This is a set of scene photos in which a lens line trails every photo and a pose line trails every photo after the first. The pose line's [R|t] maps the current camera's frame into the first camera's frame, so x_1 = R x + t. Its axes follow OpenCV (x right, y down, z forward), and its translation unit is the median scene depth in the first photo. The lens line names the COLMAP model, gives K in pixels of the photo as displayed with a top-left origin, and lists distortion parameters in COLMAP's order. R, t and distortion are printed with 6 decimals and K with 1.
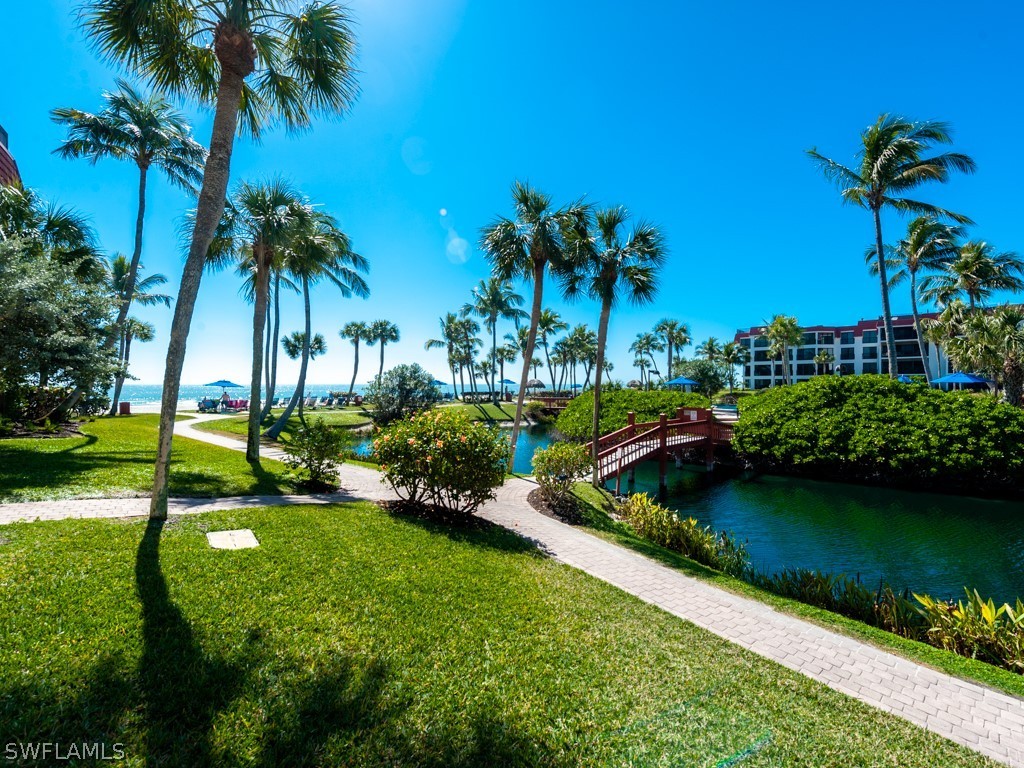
lens RADIAL K [[482.4, 0, 511.9], [0, 482.4, 382.7], [0, 0, 1]] dist [0.008990, -0.002864]
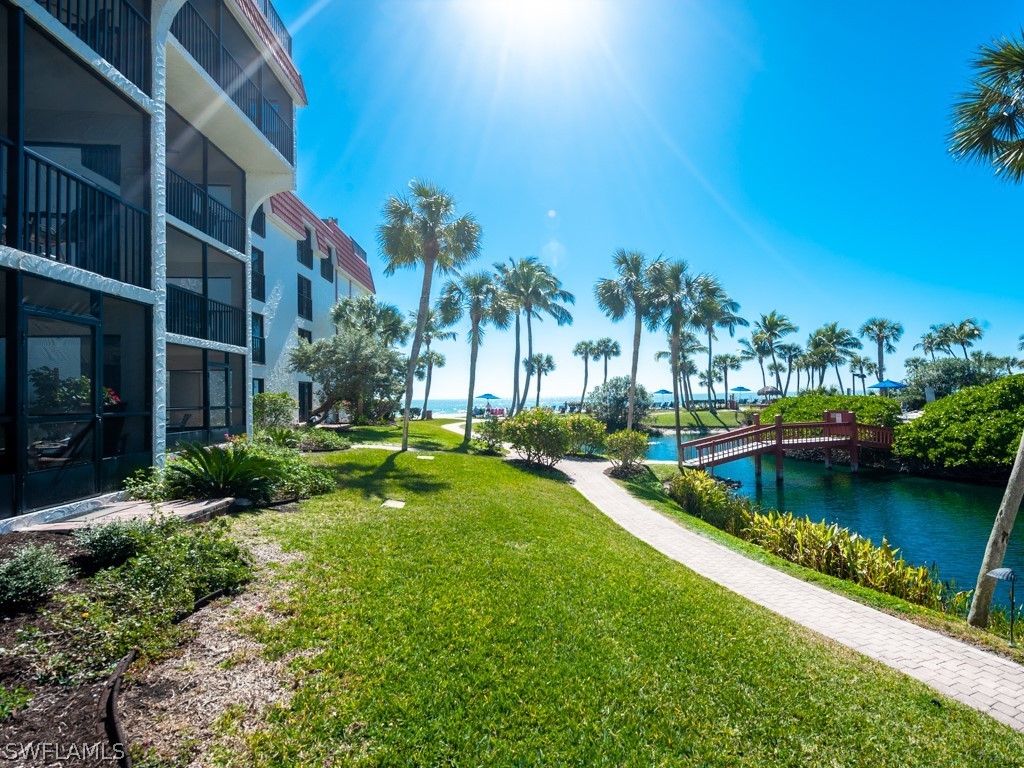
lens RADIAL K [[482.4, 0, 516.9], [0, 482.4, 384.3], [0, 0, 1]] dist [0.008990, -0.002864]
pose [[0.870136, -0.030208, -0.491884, 0.123236], [0.021194, 0.999490, -0.023891, 0.002466], [0.492355, 0.010364, 0.870333, -0.106604]]
